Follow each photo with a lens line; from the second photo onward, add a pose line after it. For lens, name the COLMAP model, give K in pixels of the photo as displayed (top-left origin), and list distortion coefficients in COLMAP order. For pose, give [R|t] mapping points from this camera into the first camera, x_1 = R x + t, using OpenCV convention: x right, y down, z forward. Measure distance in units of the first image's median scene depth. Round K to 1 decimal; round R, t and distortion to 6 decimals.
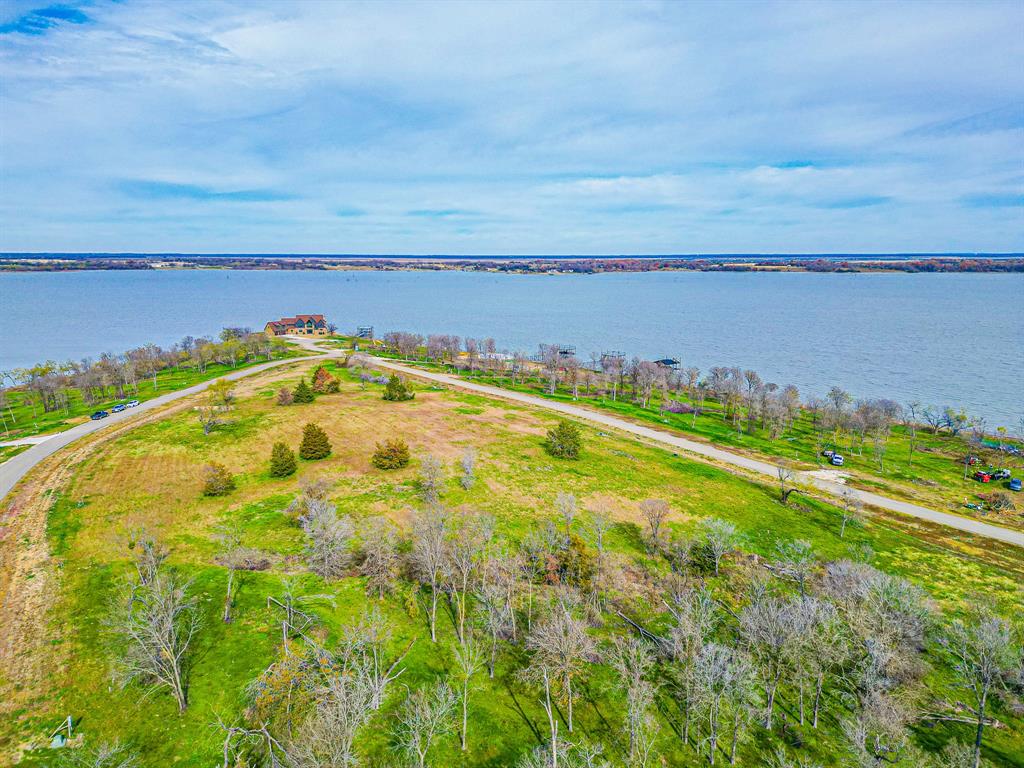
lens RADIAL K [[719.4, 0, 509.9], [0, 719.4, 385.4], [0, 0, 1]] dist [0.084445, -0.084866]
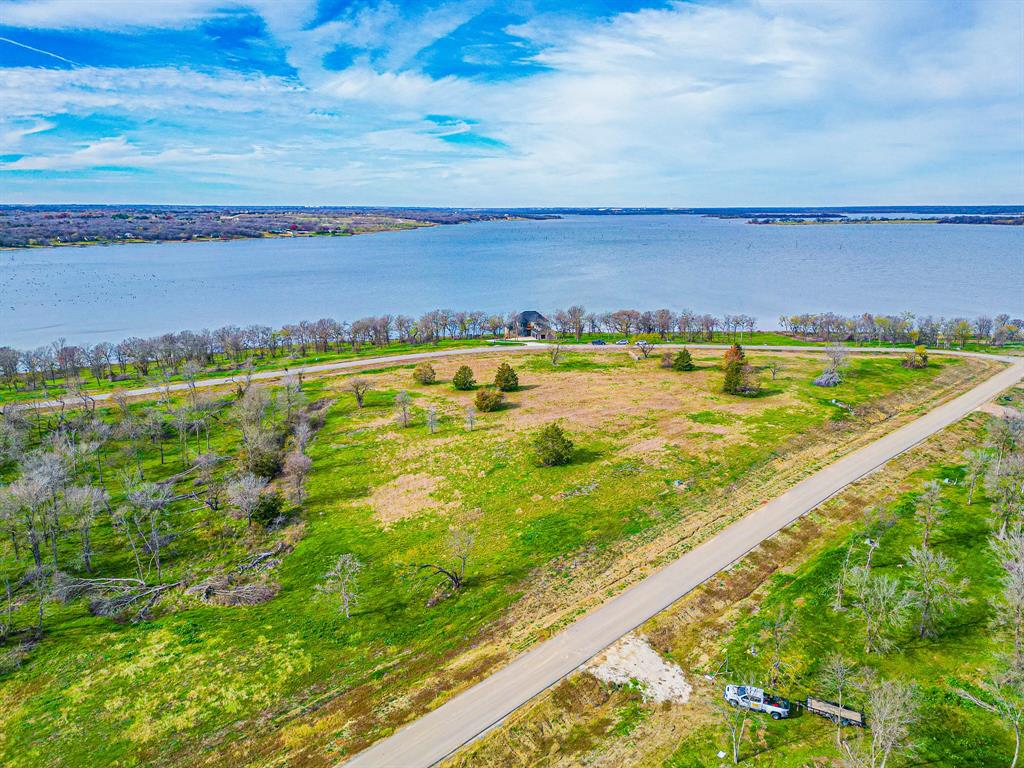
lens RADIAL K [[731.4, 0, 512.0], [0, 731.4, 384.0], [0, 0, 1]] dist [0.080847, -0.086957]
pose [[0.076543, 0.233298, -0.969388, 0.067592], [-0.178250, 0.959779, 0.216911, -0.013366], [0.981004, 0.156191, 0.115050, 0.060237]]
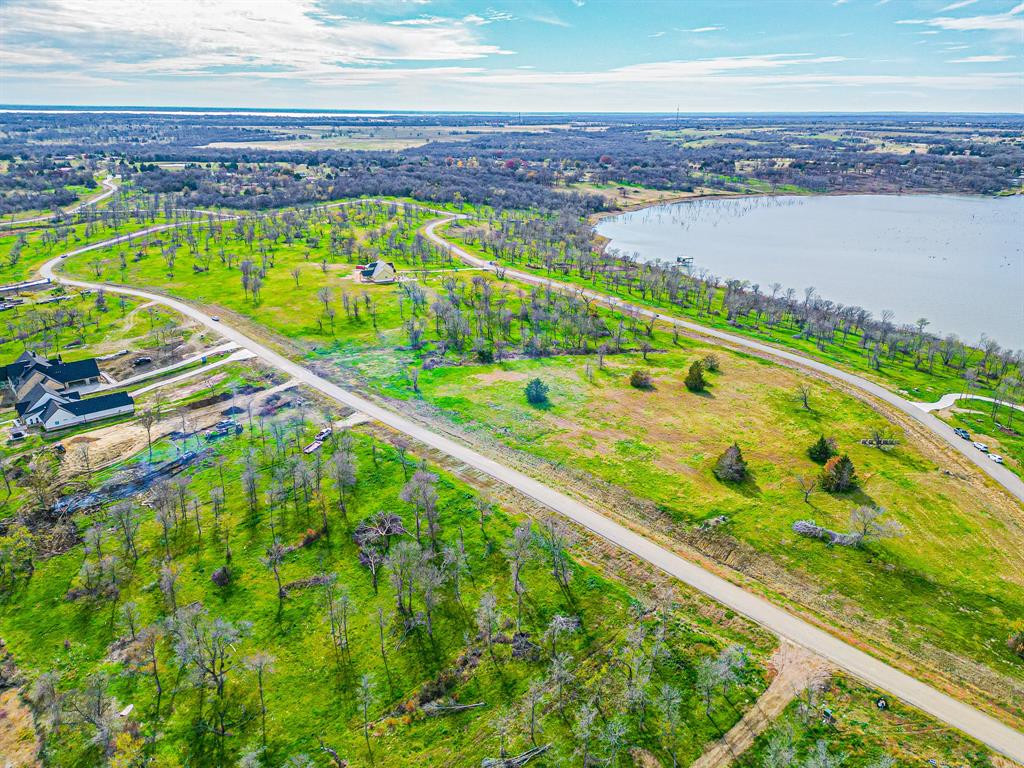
lens RADIAL K [[736.5, 0, 510.2], [0, 736.5, 379.8], [0, 0, 1]] dist [0.093092, -0.099169]
pose [[-0.999450, 0.004402, -0.032877, 0.012921], [-0.012733, 0.864308, 0.502801, -0.050548], [0.030630, 0.502943, -0.863777, 0.165543]]
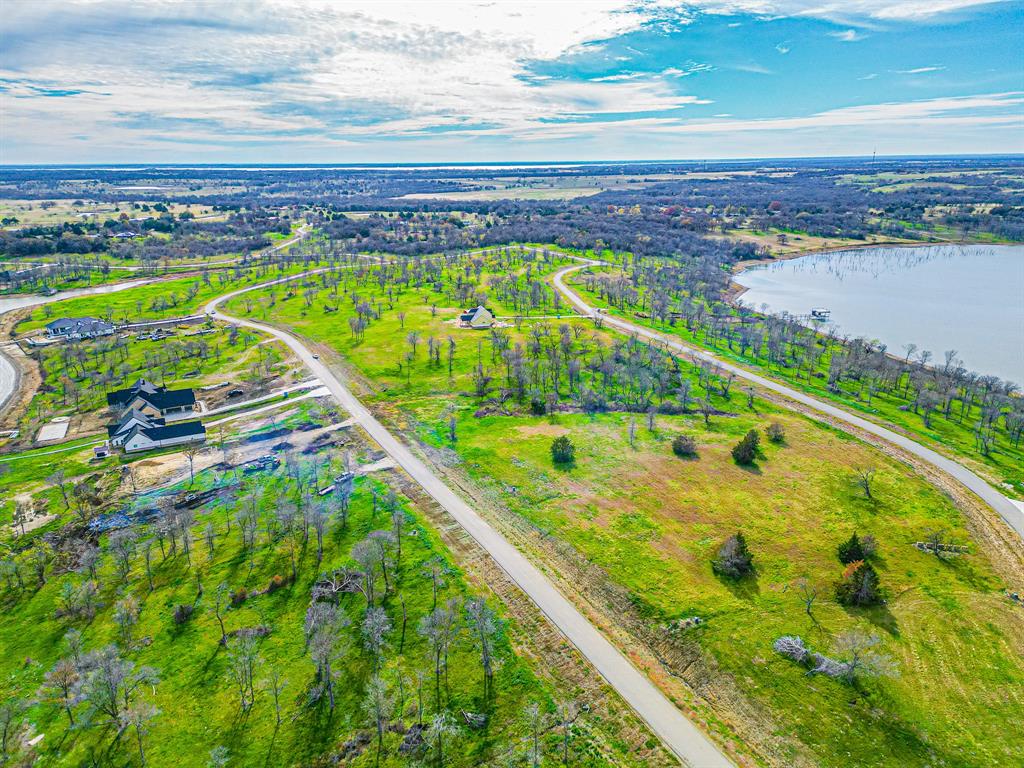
lens RADIAL K [[719.4, 0, 509.9], [0, 719.4, 385.4], [0, 0, 1]] dist [0.084445, -0.084866]
pose [[-0.976914, -0.052929, 0.206973, -0.007721], [0.048865, 0.887777, 0.457673, -0.048867], [-0.207971, 0.457221, -0.864695, 0.156909]]
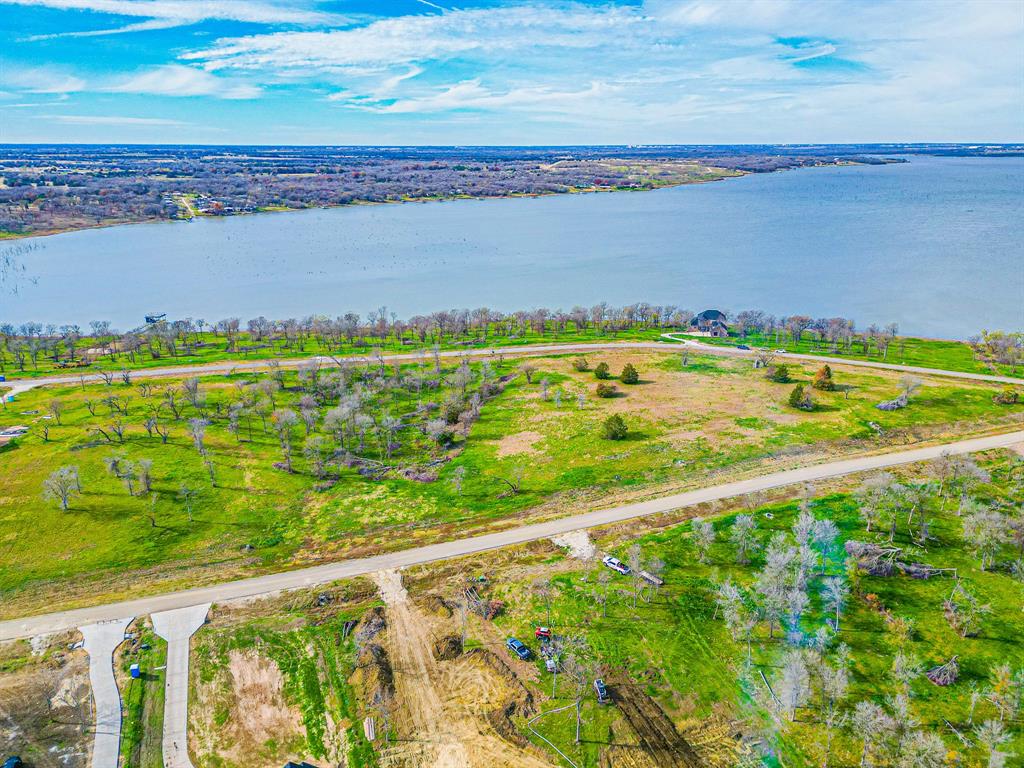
lens RADIAL K [[743.9, 0, 511.3], [0, 743.9, 378.3], [0, 0, 1]] dist [0.088959, -0.092439]
pose [[-0.334712, 0.282514, -0.898974, 0.104956], [-0.166455, 0.921272, 0.351497, -0.036121], [0.927502, 0.267289, -0.261335, 0.084564]]
